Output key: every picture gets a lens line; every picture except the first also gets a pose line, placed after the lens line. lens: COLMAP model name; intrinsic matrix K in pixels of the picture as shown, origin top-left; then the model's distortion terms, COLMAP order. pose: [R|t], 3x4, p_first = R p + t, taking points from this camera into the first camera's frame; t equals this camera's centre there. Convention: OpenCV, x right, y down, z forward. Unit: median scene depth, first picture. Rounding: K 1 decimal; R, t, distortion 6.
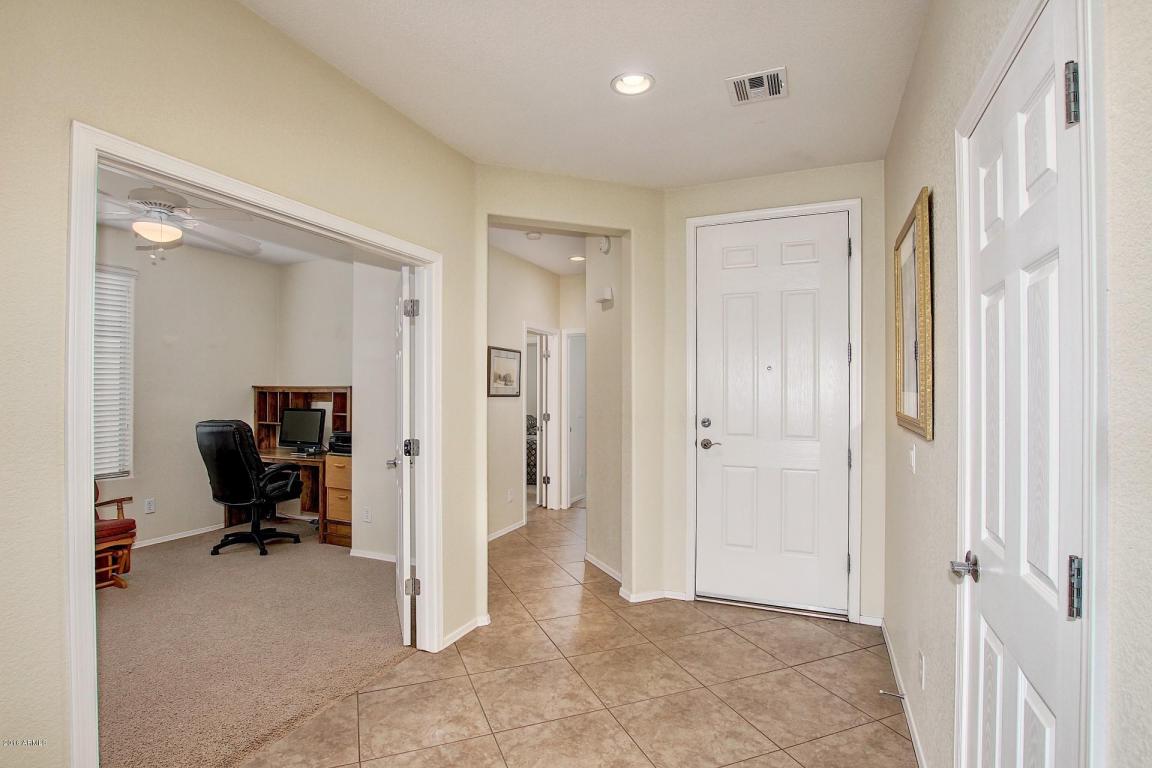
lens RADIAL K [[563.1, 0, 571.9], [0, 563.1, 389.6], [0, 0, 1]] dist [-0.029158, 0.001032]
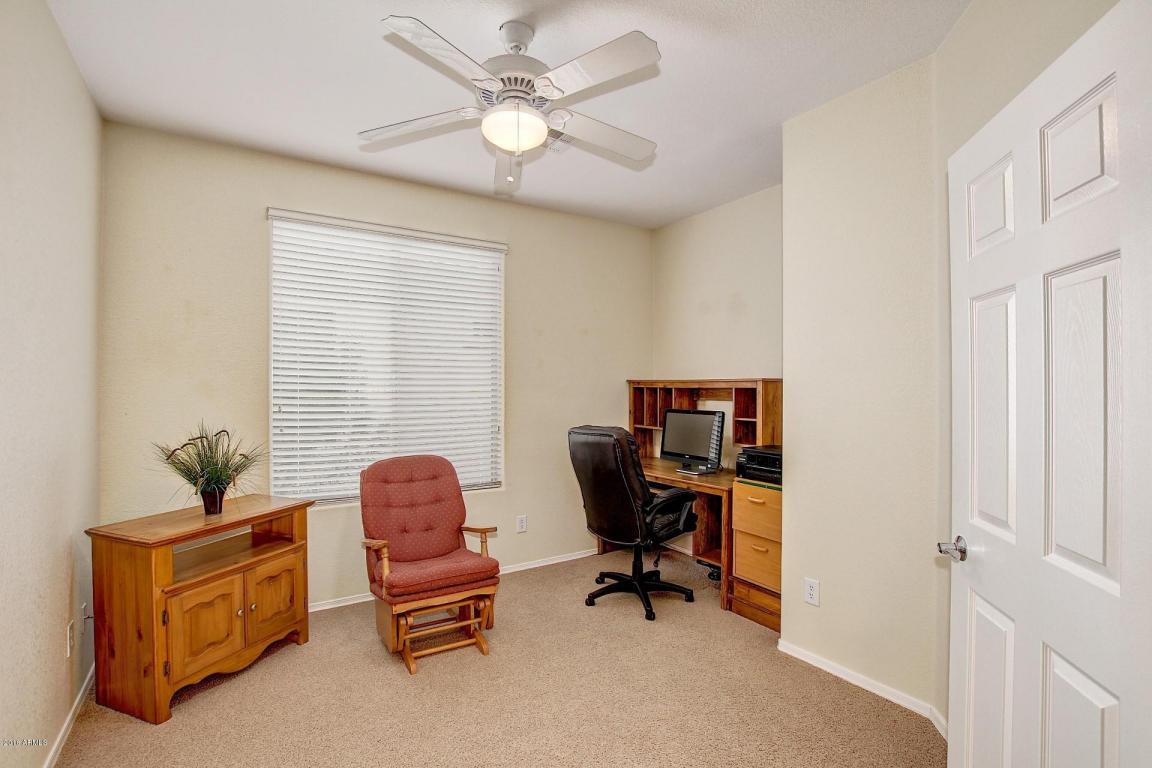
lens RADIAL K [[535.6, 0, 569.2], [0, 535.6, 388.7], [0, 0, 1]] dist [-0.033851, 0.004021]
pose [[0.831187, -0.003693, -0.555981, -0.246045], [0.006950, 0.999969, 0.003748, 0.002176], [0.555950, -0.006979, 0.831187, 0.359839]]
